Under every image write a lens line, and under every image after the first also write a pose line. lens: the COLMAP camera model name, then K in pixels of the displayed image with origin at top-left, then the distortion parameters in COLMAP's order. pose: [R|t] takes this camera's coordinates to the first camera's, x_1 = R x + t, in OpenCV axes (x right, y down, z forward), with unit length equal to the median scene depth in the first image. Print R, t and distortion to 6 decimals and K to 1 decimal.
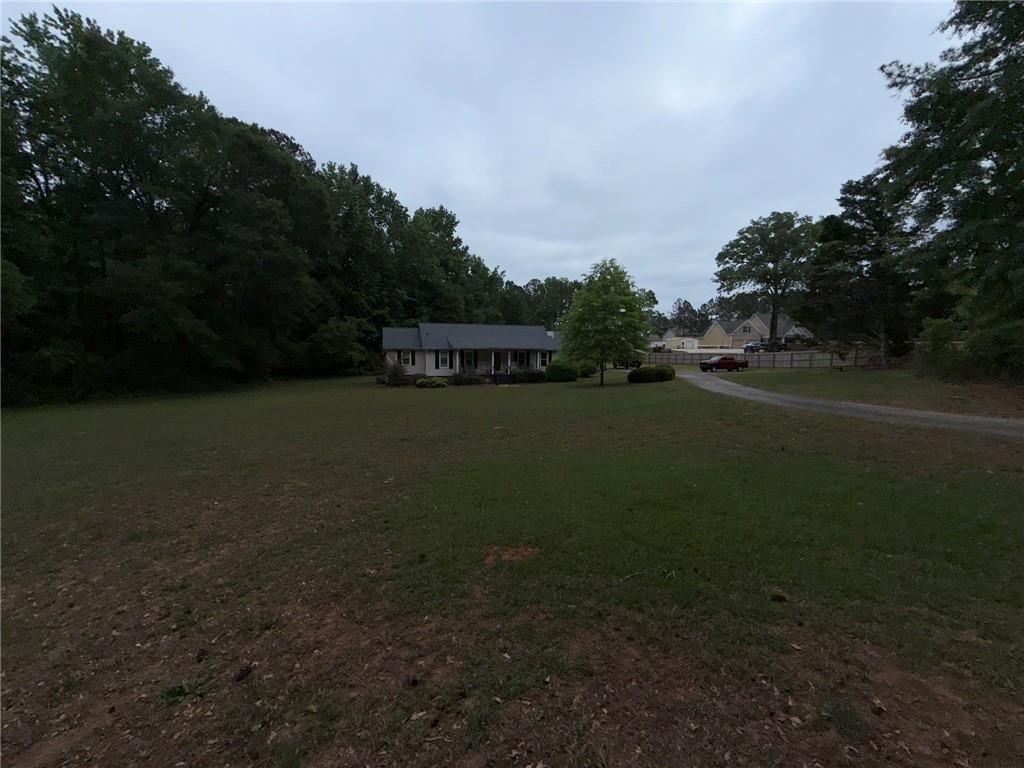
lens RADIAL K [[411.8, 0, 514.4], [0, 411.8, 378.8], [0, 0, 1]] dist [0.000482, -0.000222]
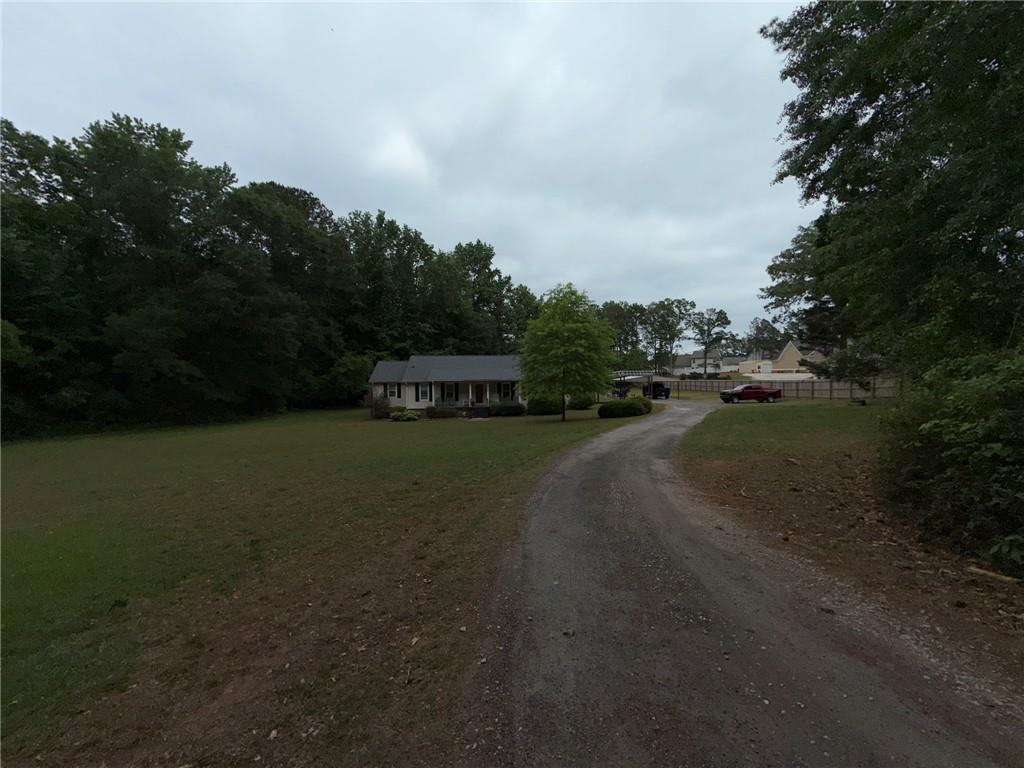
lens RADIAL K [[411.8, 0, 512.9], [0, 411.8, 378.0], [0, 0, 1]] dist [0.000482, -0.000222]
pose [[0.977157, -0.014999, -0.211989, 0.241953], [0.001006, 0.997822, -0.065960, -0.014830], [0.212516, 0.064240, 0.975044, 0.070195]]
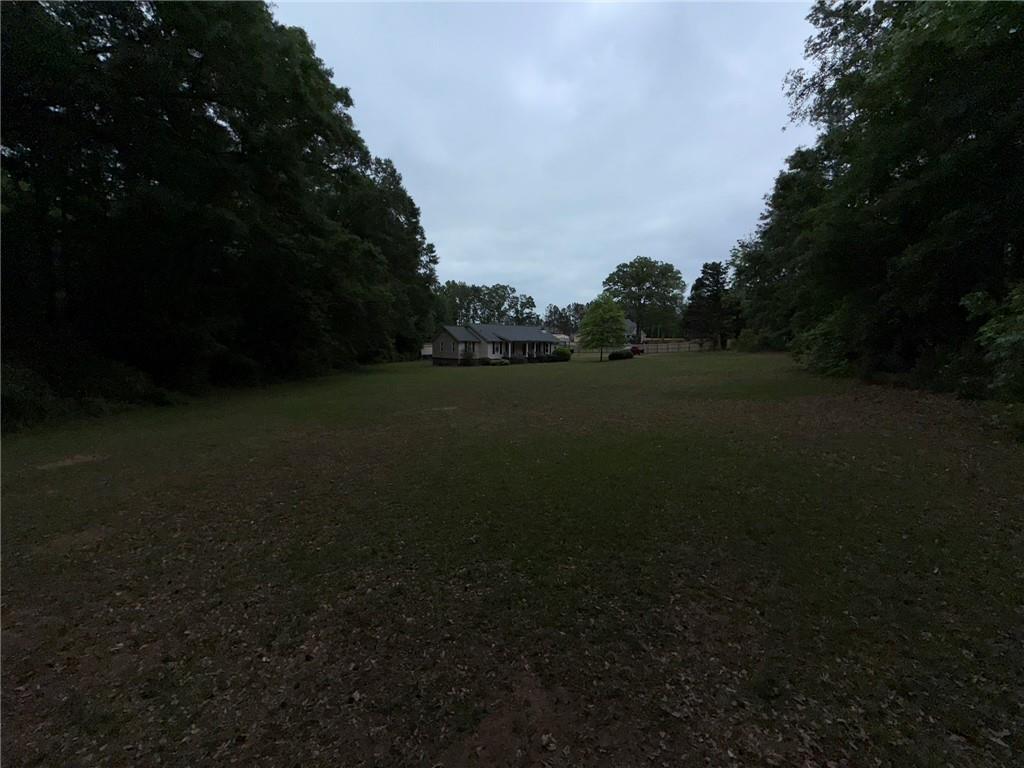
lens RADIAL K [[411.8, 0, 507.9], [0, 411.8, 385.0], [0, 0, 1]] dist [0.000482, -0.000222]
pose [[0.921102, -0.036961, 0.387564, -0.710314], [0.027039, 0.999153, 0.031024, 0.043090], [-0.388382, -0.018097, 0.921321, -0.420393]]
